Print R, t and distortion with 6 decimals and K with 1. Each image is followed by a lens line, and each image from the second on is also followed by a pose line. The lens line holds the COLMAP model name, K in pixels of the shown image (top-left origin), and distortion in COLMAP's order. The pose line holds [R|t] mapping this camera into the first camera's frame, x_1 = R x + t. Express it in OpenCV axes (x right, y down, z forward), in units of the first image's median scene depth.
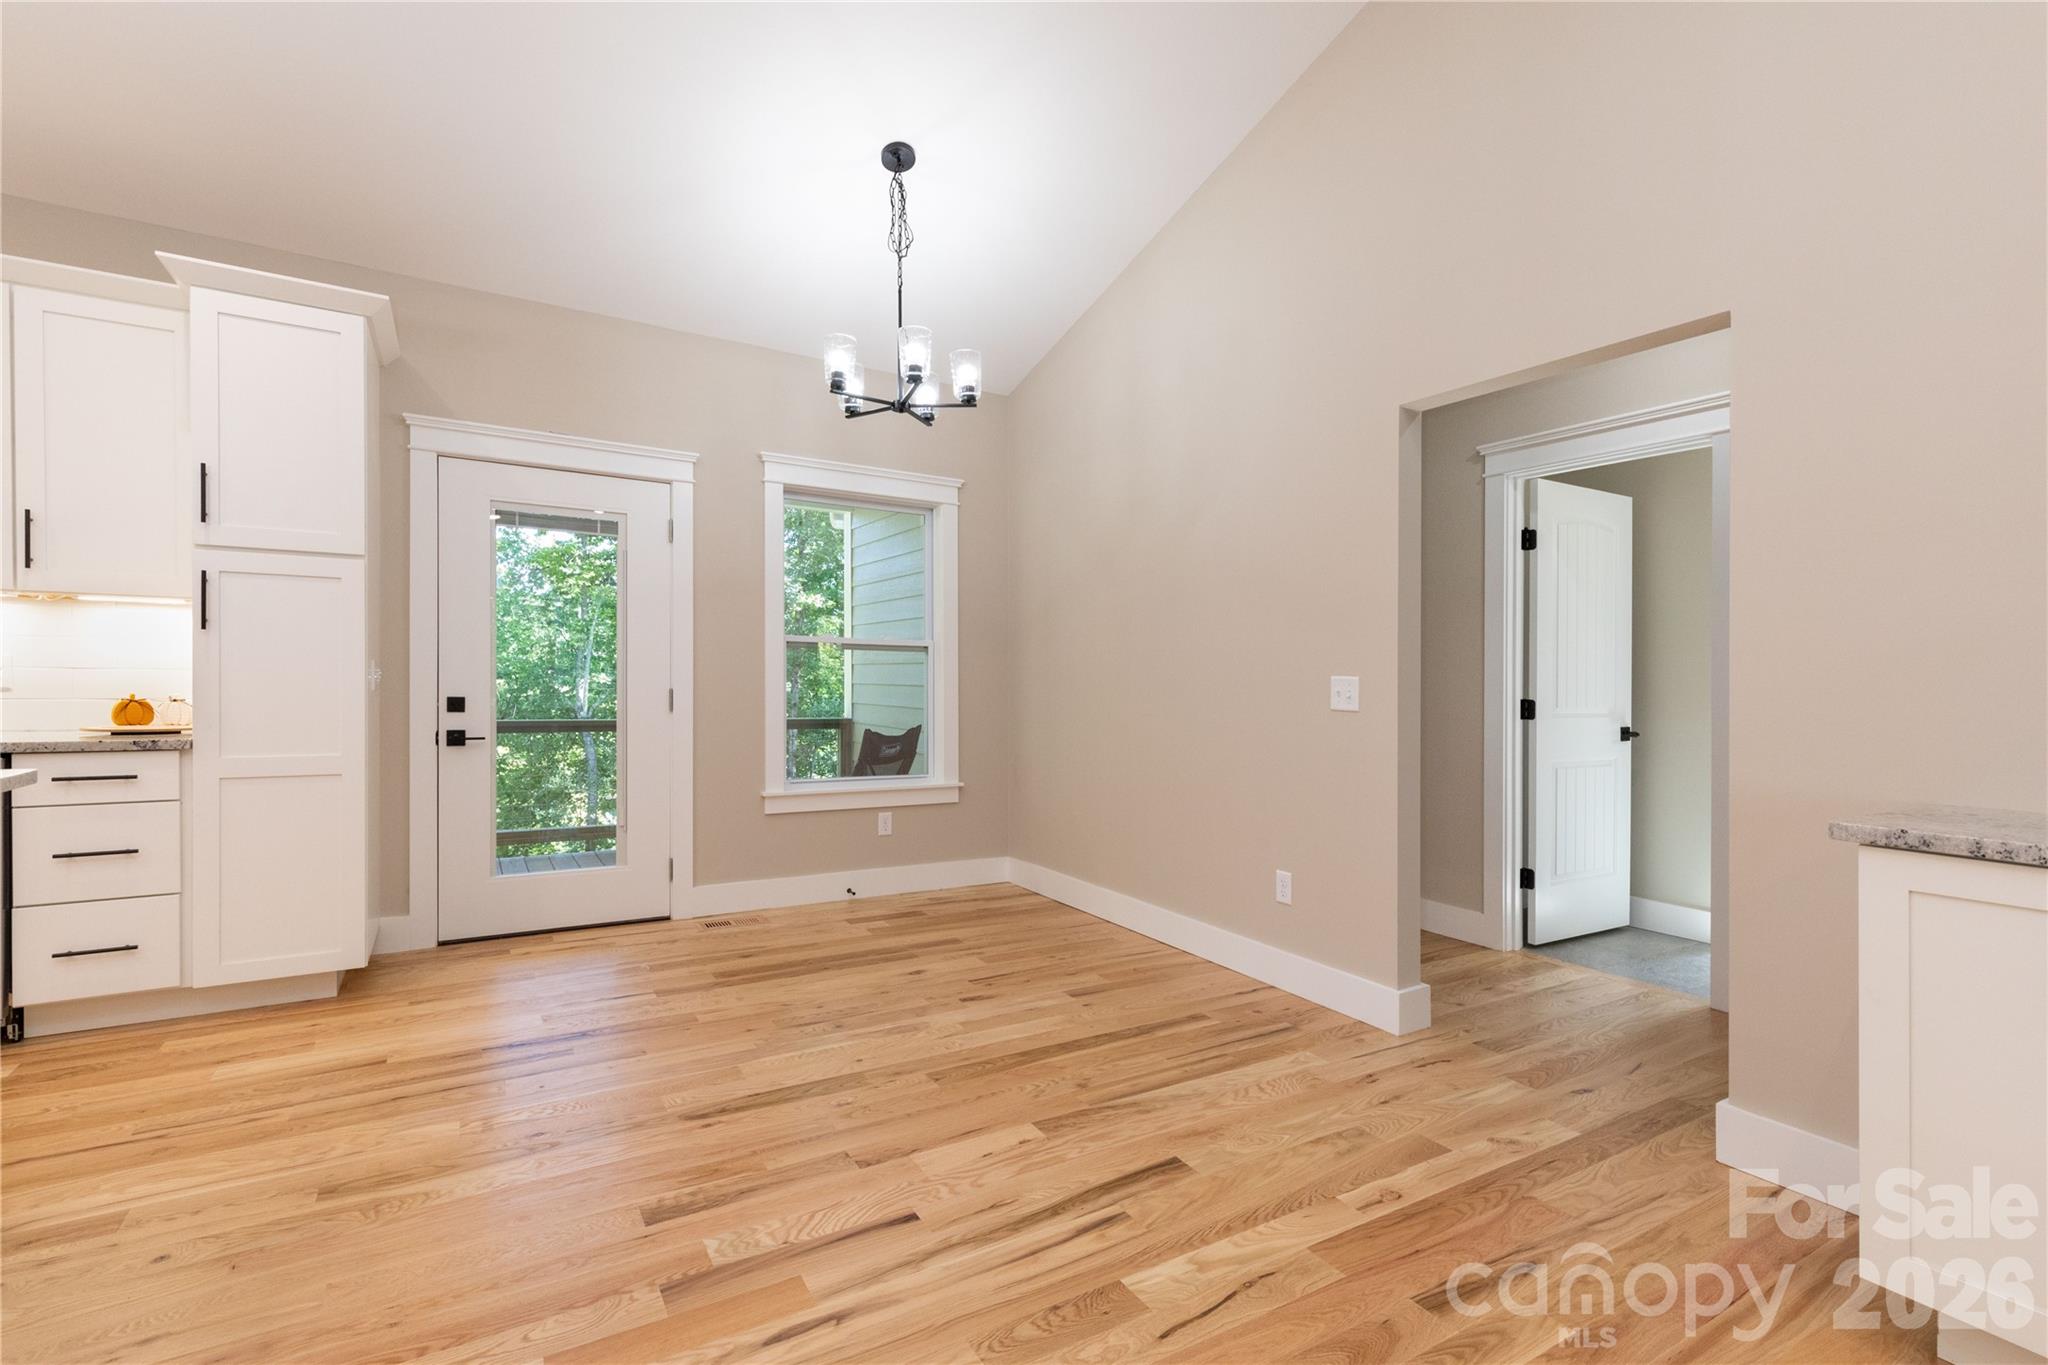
lens RADIAL K [[921.1, 0, 1016.9], [0, 921.1, 677.0], [0, 0, 1]] dist [0.003388, 0.000324]
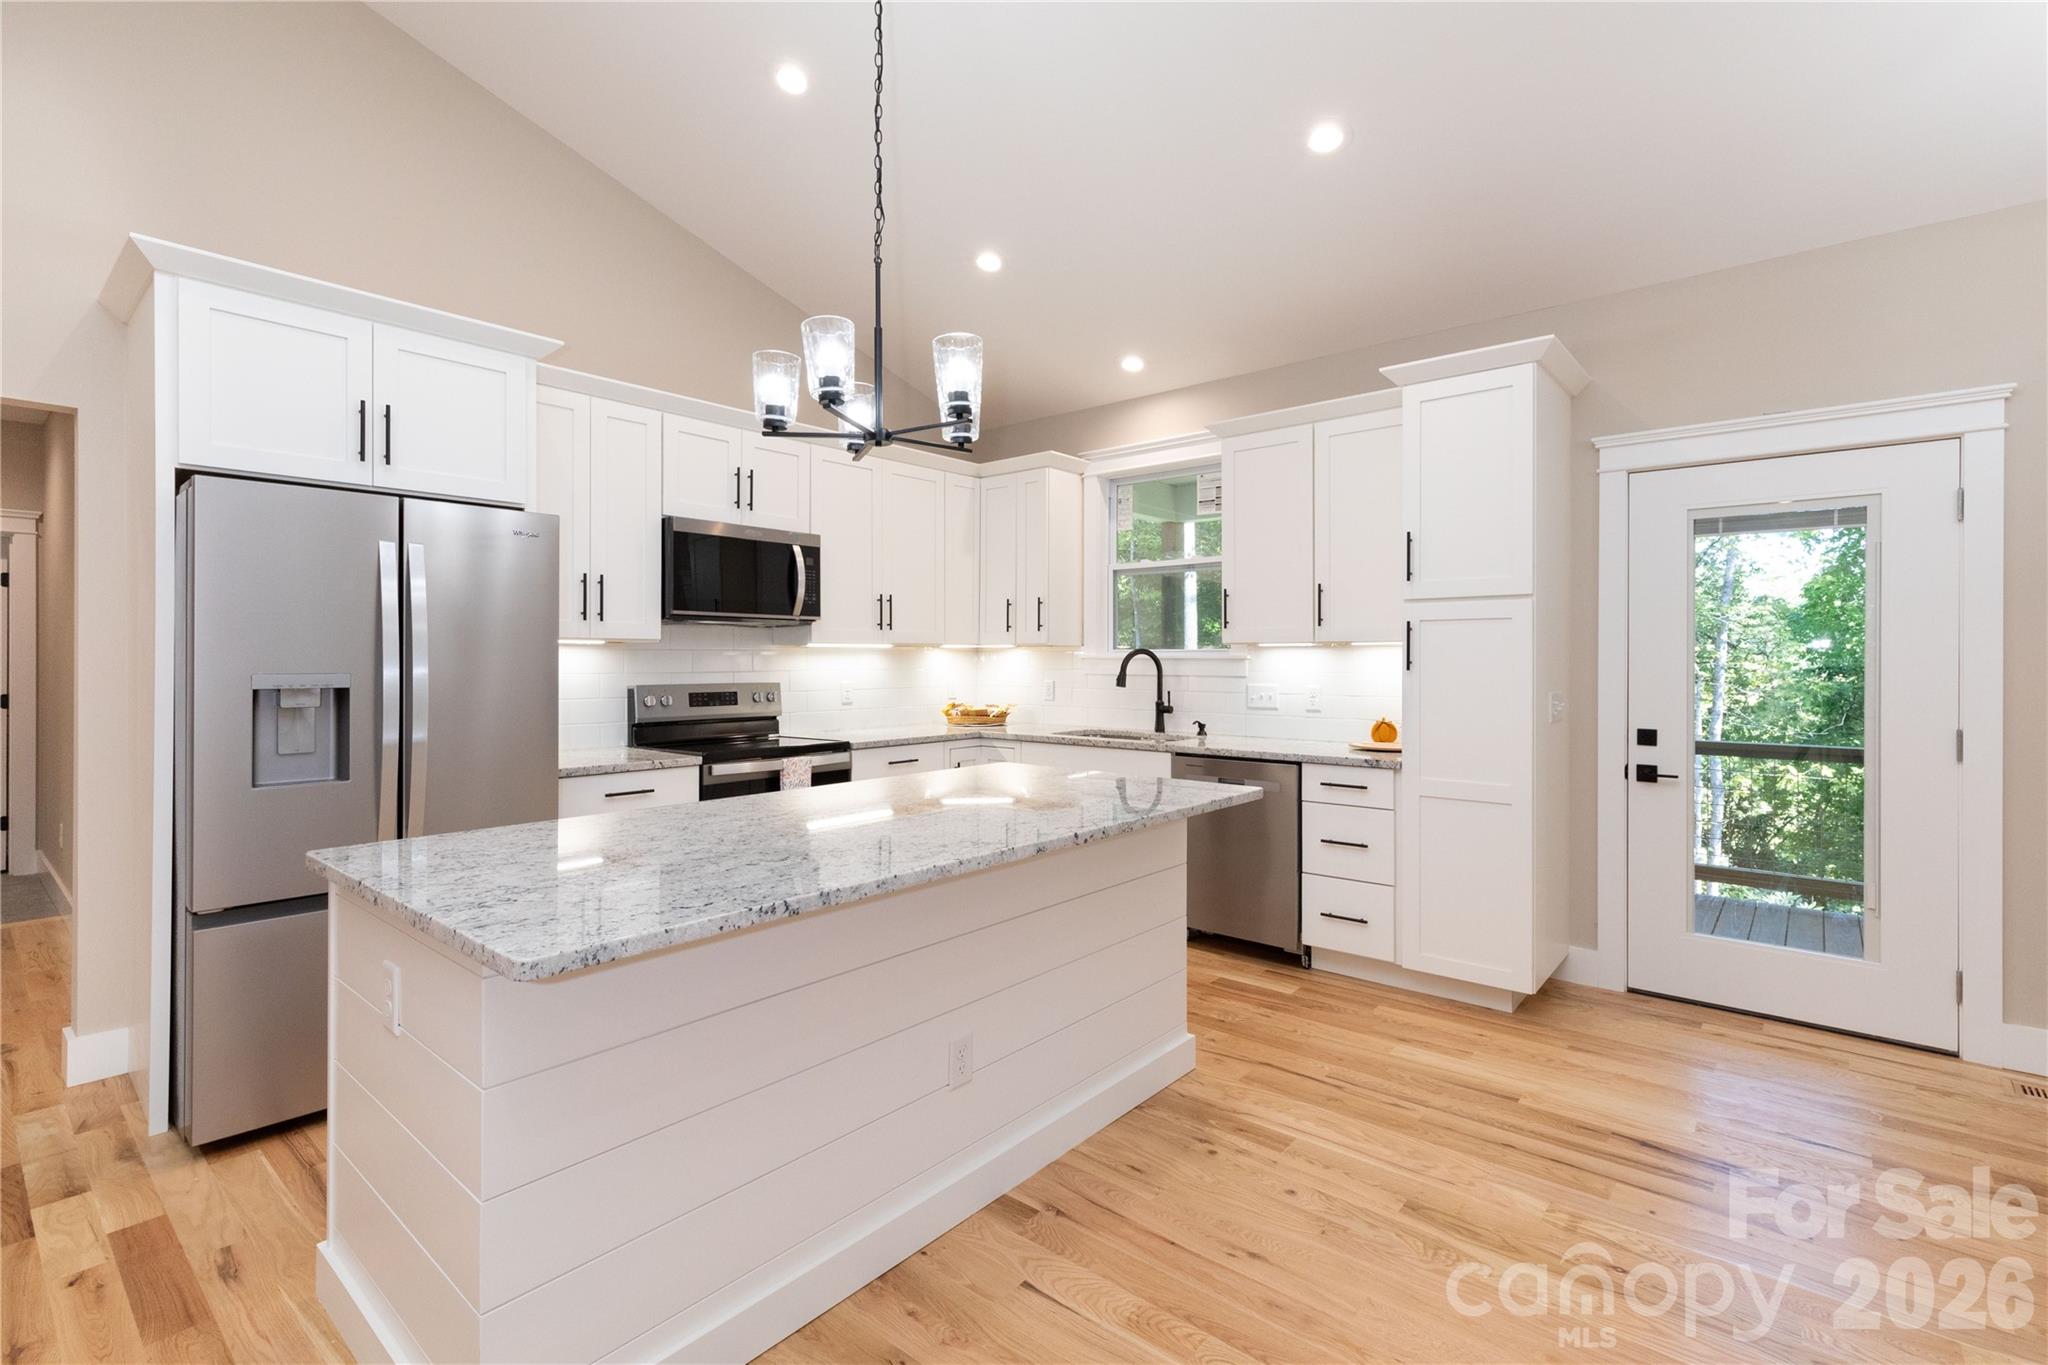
lens RADIAL K [[921.1, 0, 1016.9], [0, 921.1, 677.0], [0, 0, 1]] dist [0.003388, 0.000324]
pose [[0.327761, -0.001780, -0.944759, 0.081565], [0.003781, 0.999993, -0.000572, -0.043406], [0.944753, -0.003384, 0.327766, 0.127181]]
